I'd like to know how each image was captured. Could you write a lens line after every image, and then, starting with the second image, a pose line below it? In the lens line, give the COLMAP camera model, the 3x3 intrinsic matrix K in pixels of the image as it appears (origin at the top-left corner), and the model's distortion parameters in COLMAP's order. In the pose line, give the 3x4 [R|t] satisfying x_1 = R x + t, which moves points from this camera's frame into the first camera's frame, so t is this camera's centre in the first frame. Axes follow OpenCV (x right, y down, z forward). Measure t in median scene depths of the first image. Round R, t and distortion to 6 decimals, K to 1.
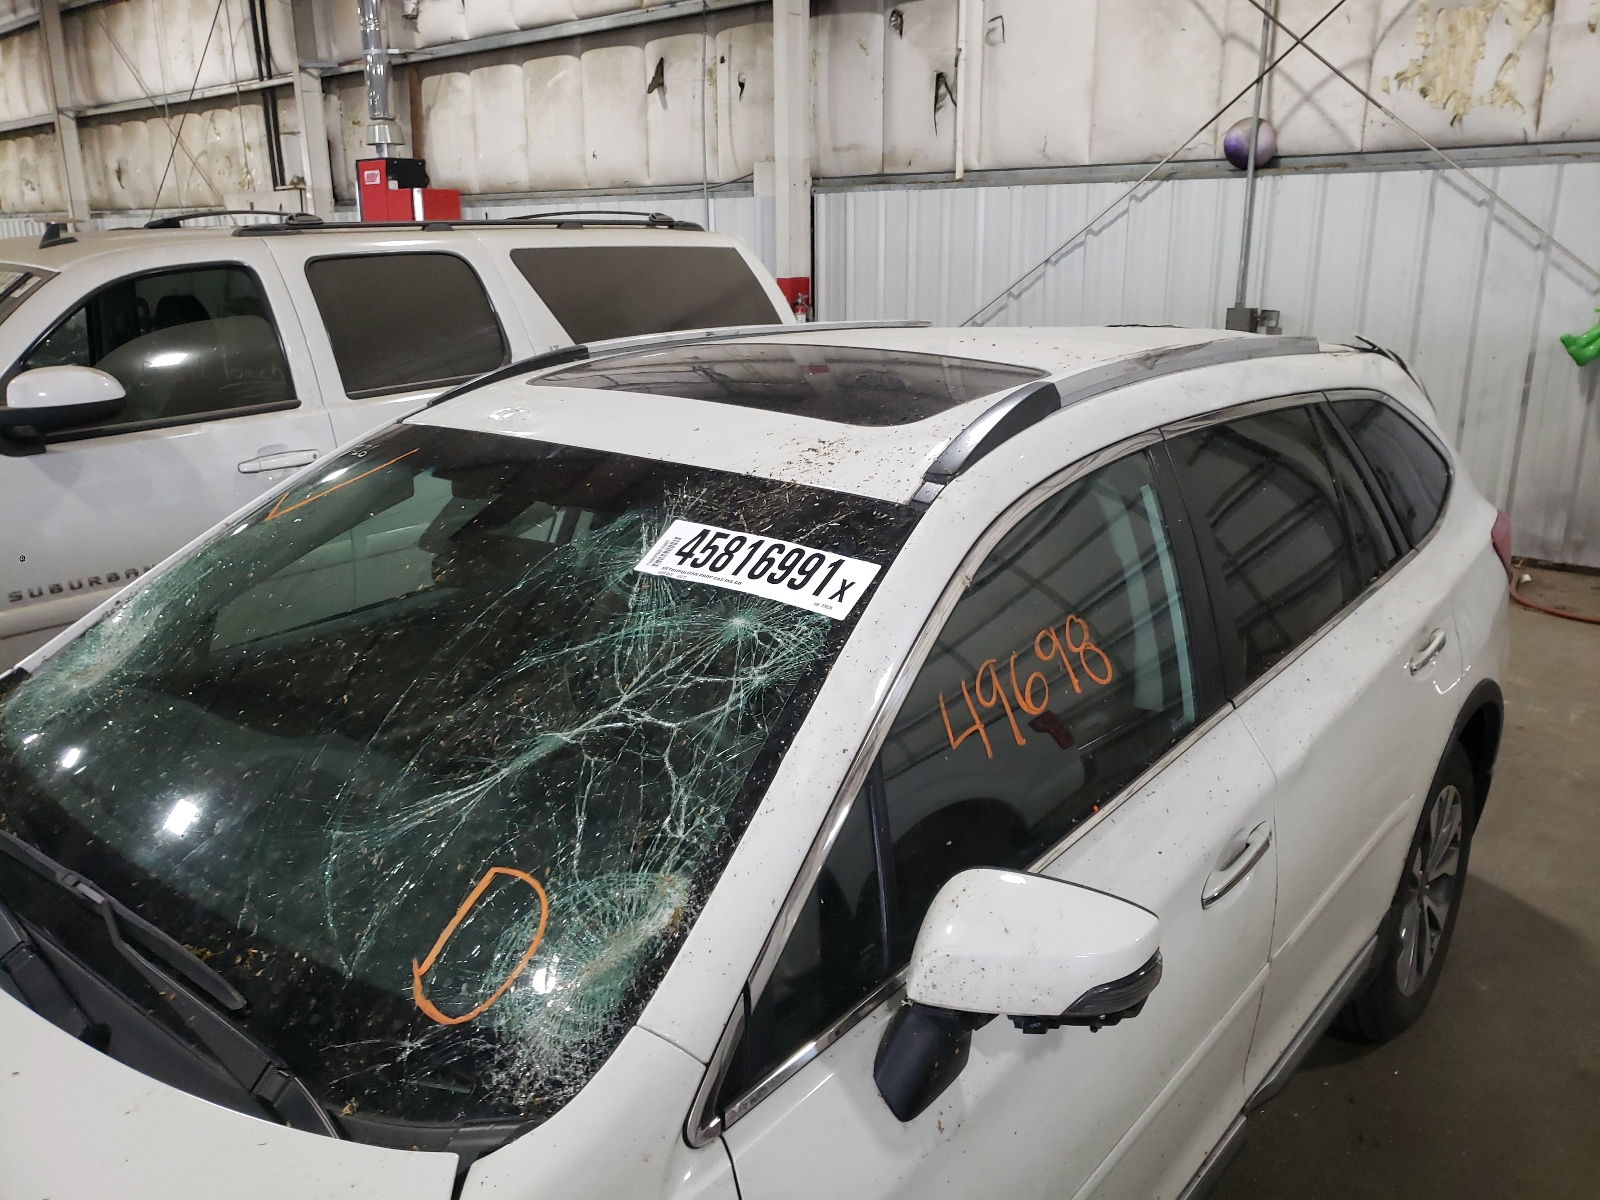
lens RADIAL K [[1285.9, 0, 796.5], [0, 1285.9, 596.9], [0, 0, 1]] dist [0.013733, 0.014628]
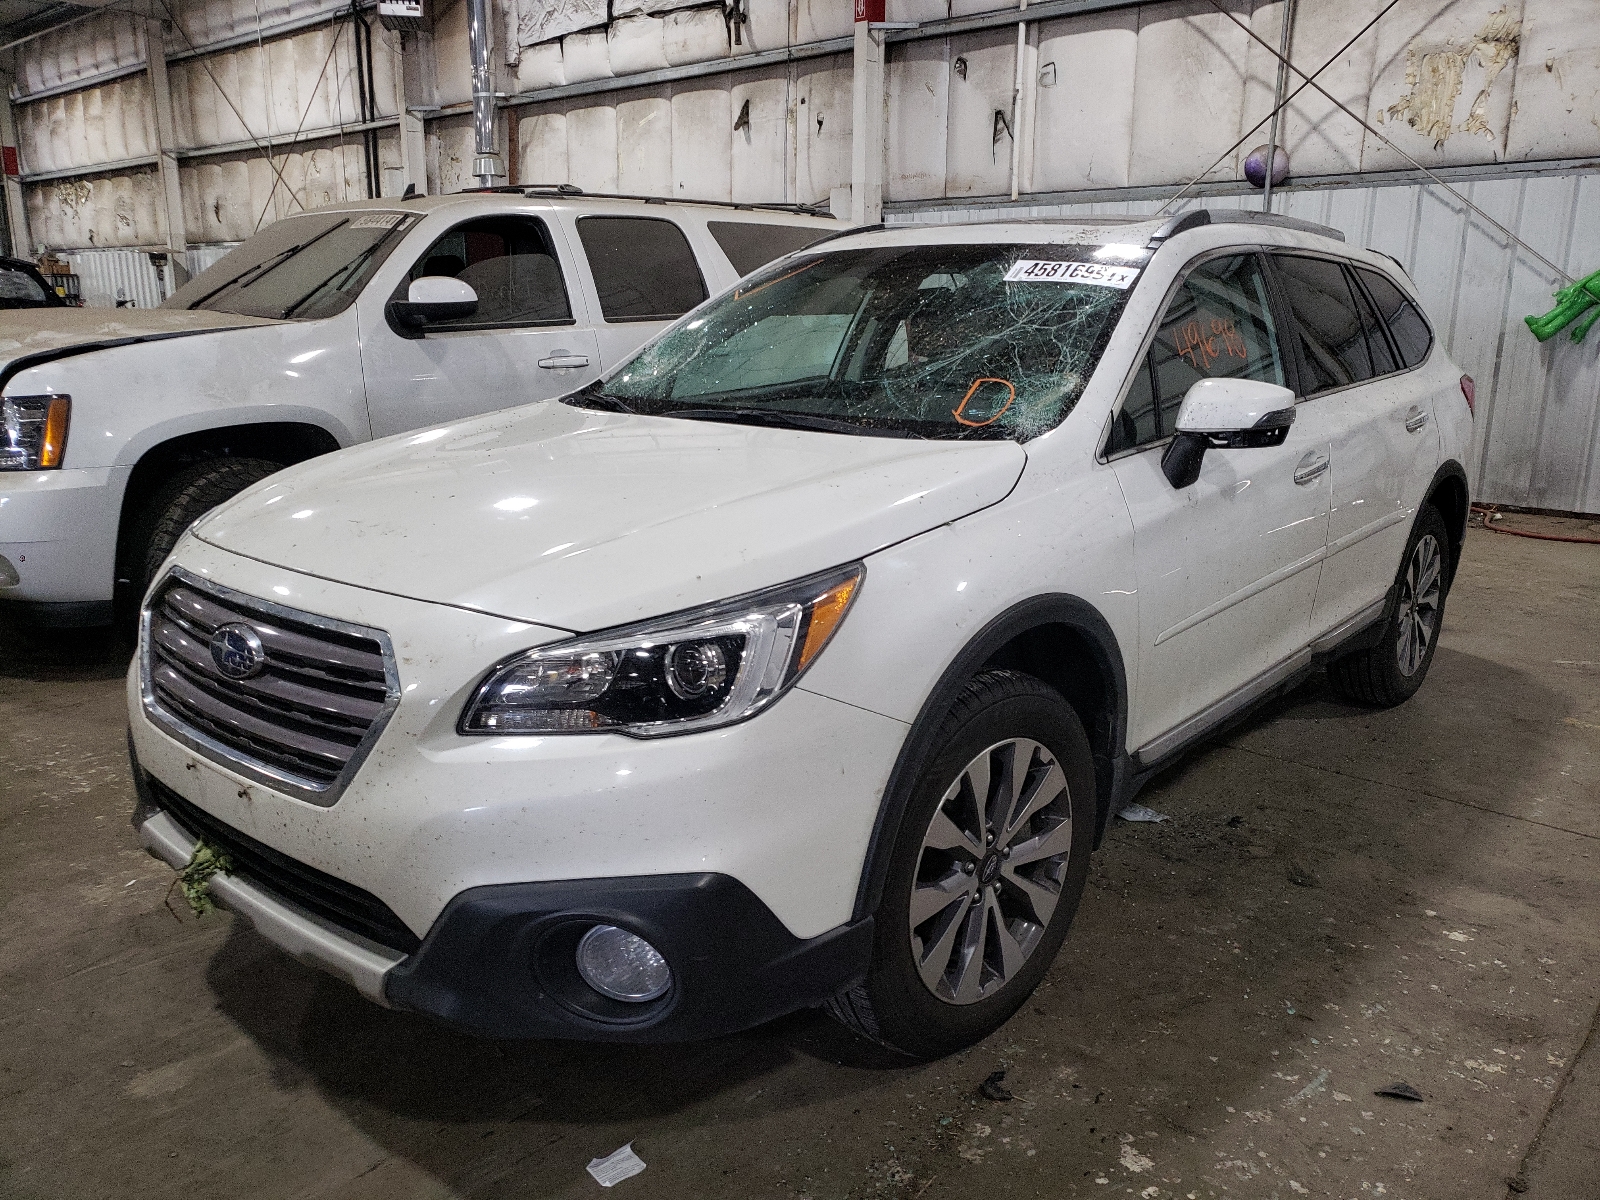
lens RADIAL K [[1271.6, 0, 799.7], [0, 1271.6, 609.5], [0, 0, 1]] dist [0.003048, 0.042261]
pose [[0.999949, 0.009388, 0.003598, -0.070537], [-0.009267, 0.999437, -0.032245, 0.087177], [-0.003898, 0.032210, 0.999474, -0.143811]]
